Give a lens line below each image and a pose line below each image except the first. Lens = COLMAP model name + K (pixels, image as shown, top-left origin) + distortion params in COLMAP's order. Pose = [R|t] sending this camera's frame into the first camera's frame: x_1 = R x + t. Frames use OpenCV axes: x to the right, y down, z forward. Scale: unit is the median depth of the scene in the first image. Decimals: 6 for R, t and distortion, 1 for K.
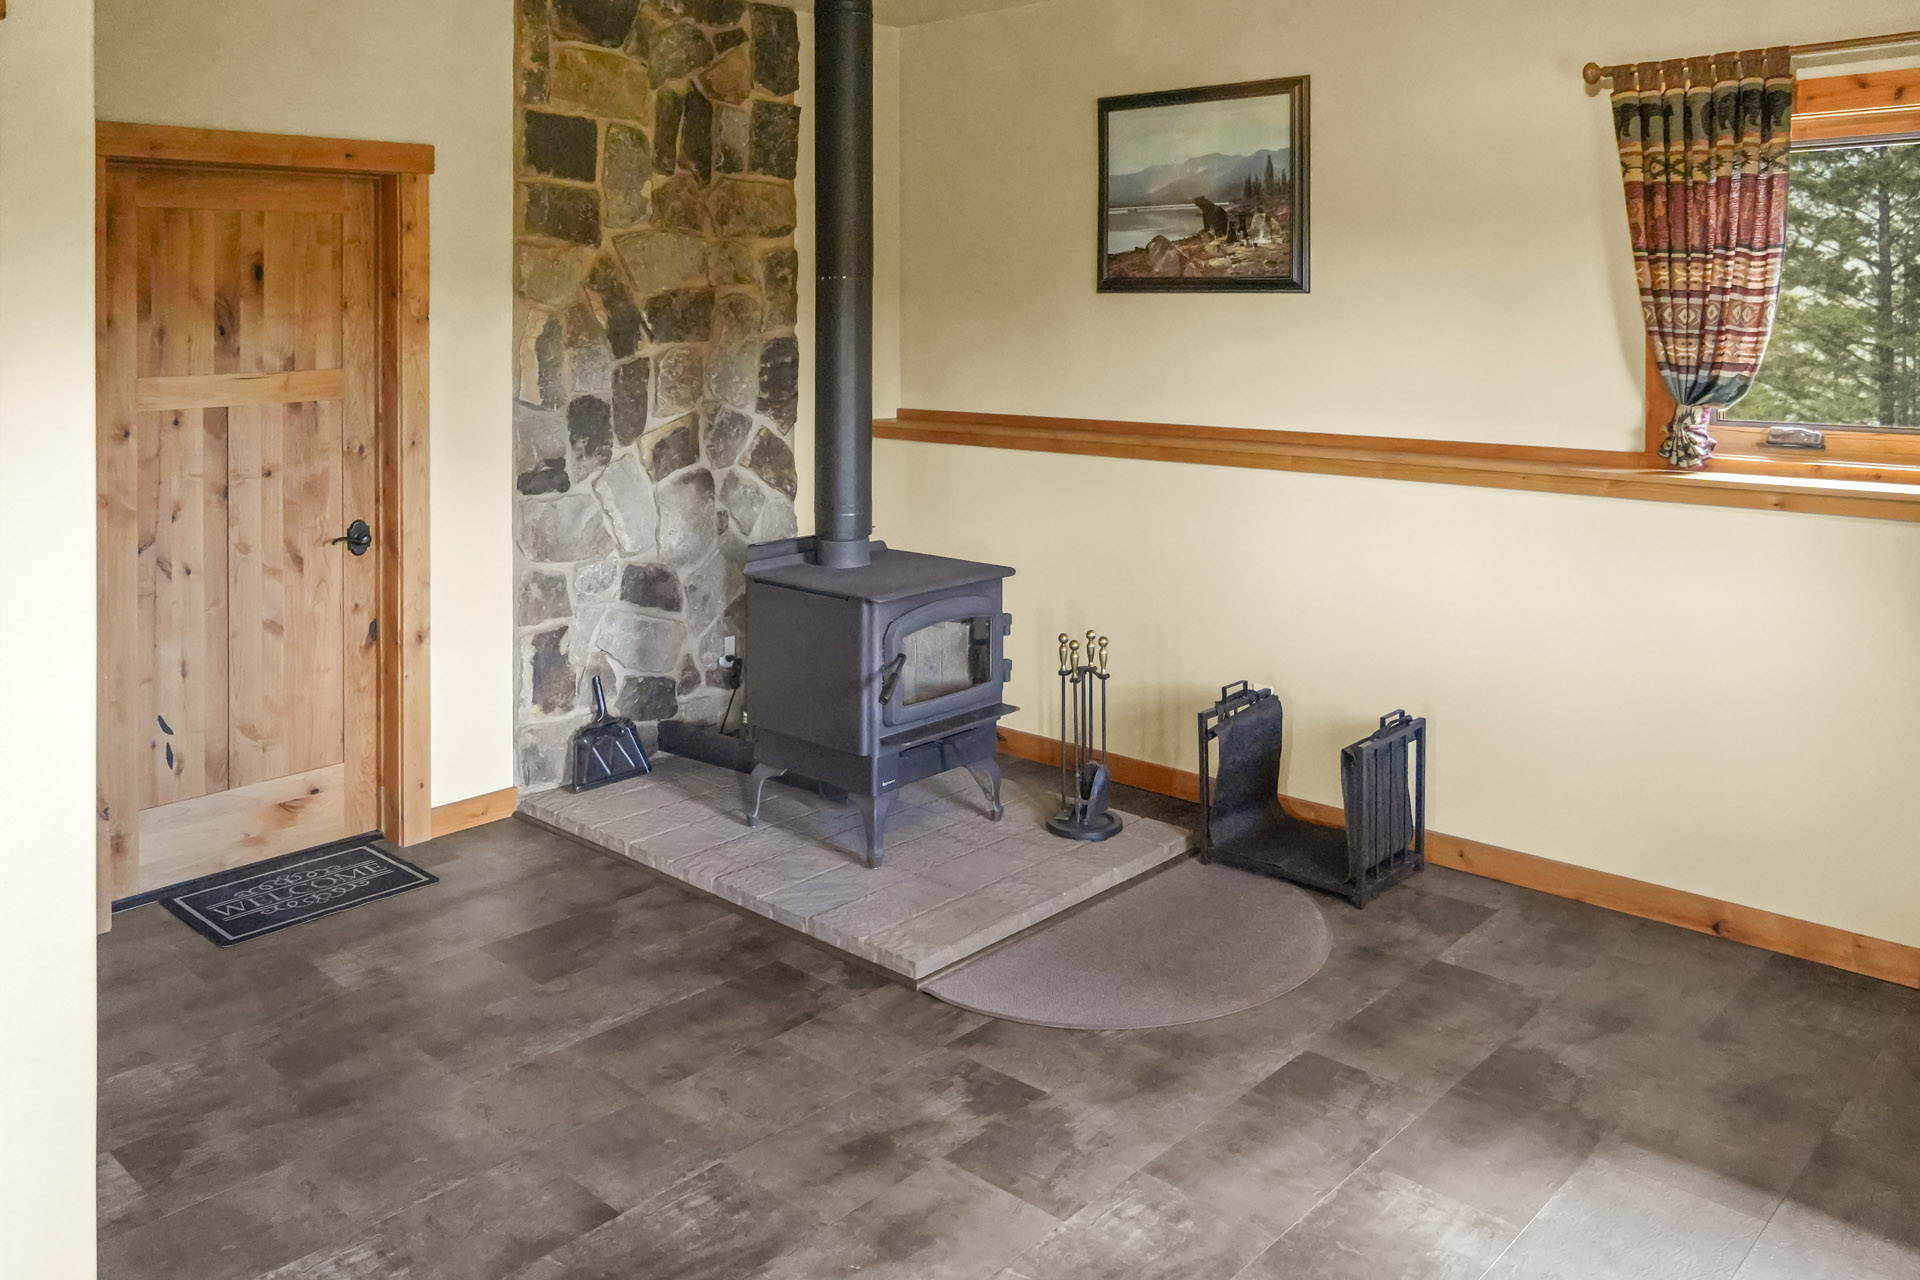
lens RADIAL K [[1500.7, 0, 963.6], [0, 1500.7, 304.8], [0, 0, 1]] dist [-0.002613, -0.001278]
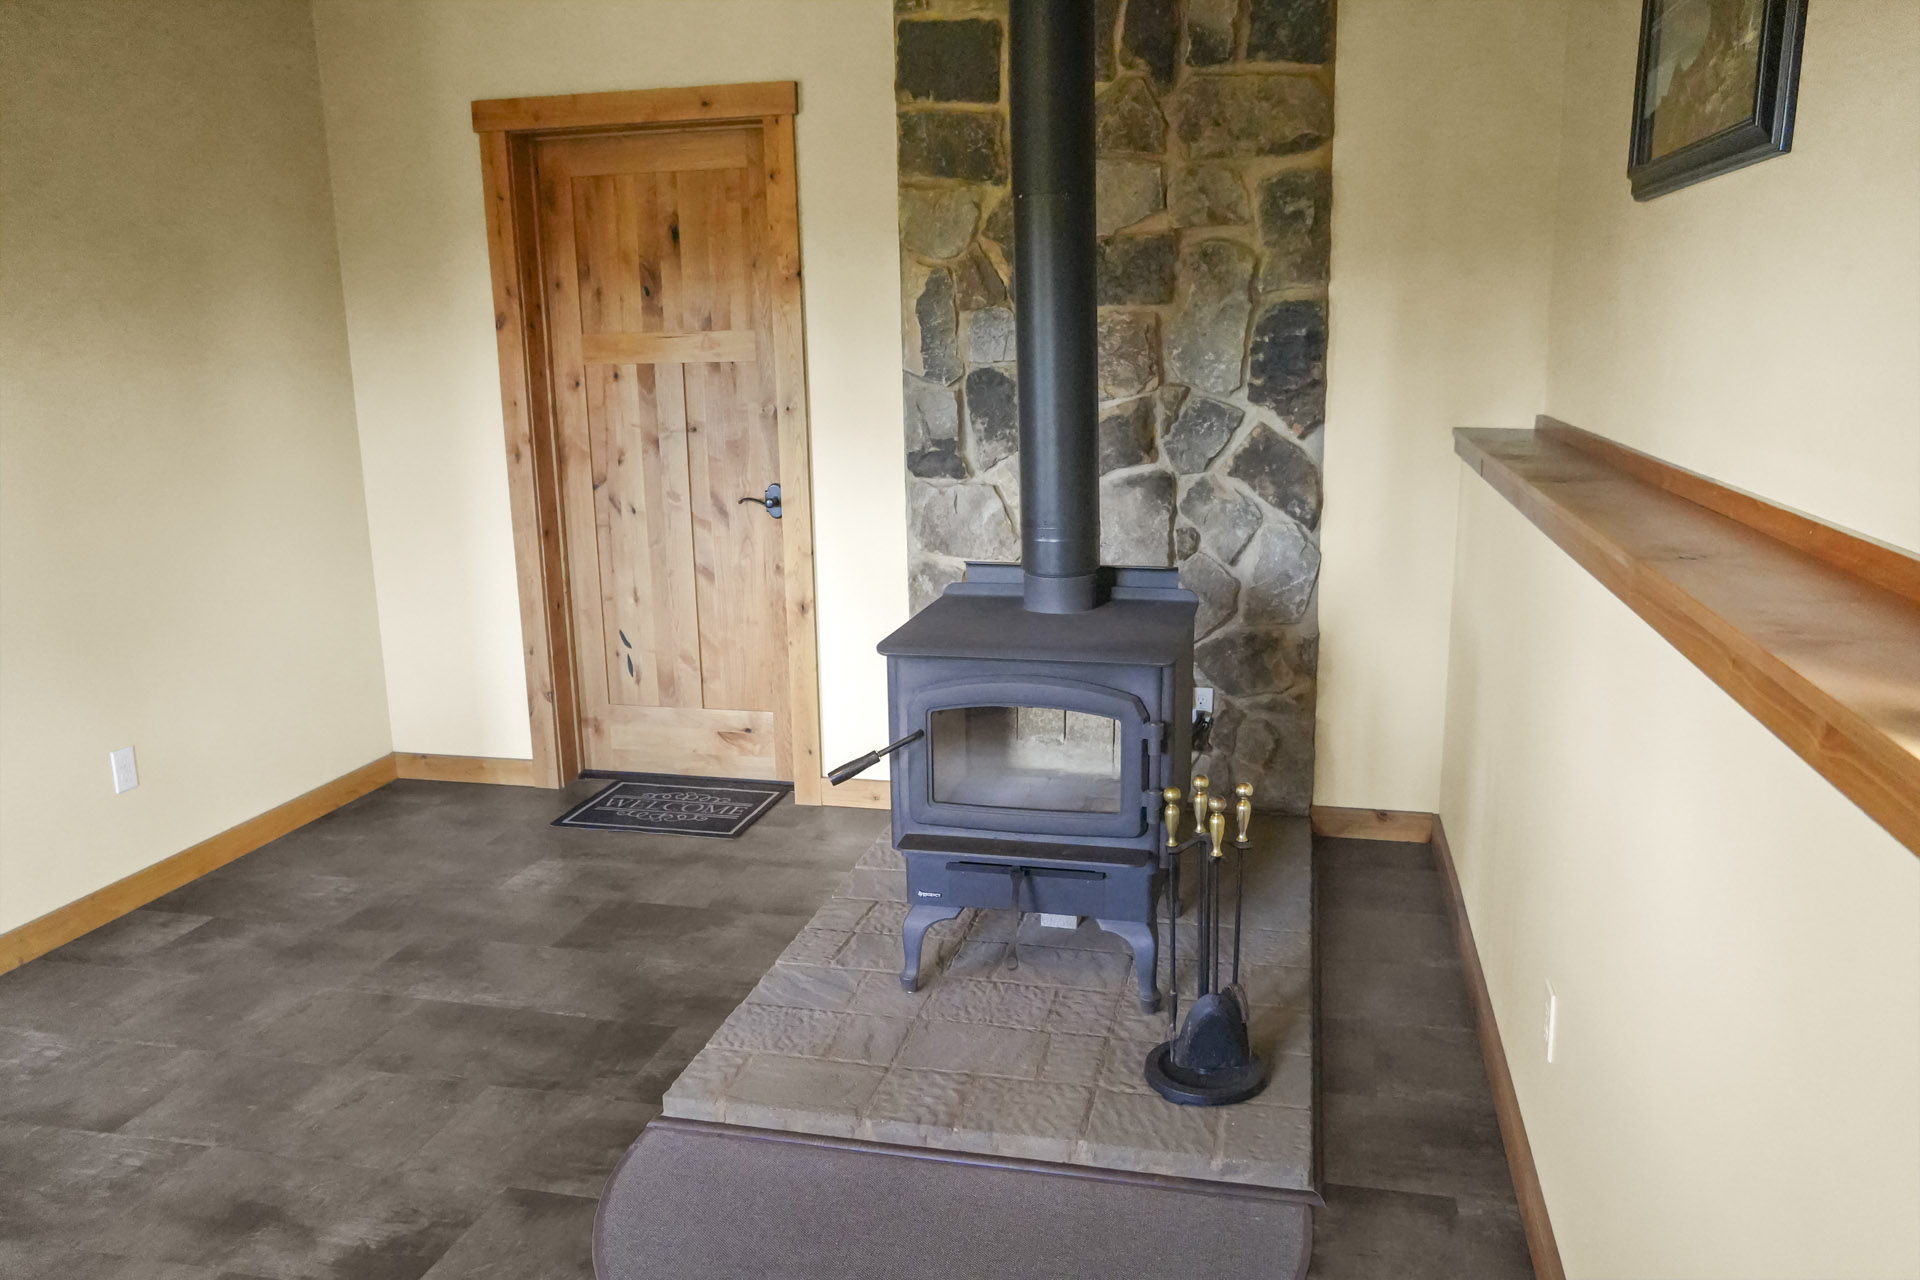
lens RADIAL K [[1434.5, 0, 960.0], [0, 1434.5, 640.0], [0, 0, 1]] dist [-0.034327, 0.062375]
pose [[0.500717, 0.186010, -0.845389, 0.465032], [0.007480, 0.975672, 0.219106, 0.033730], [0.865579, -0.116033, 0.487144, 0.589361]]
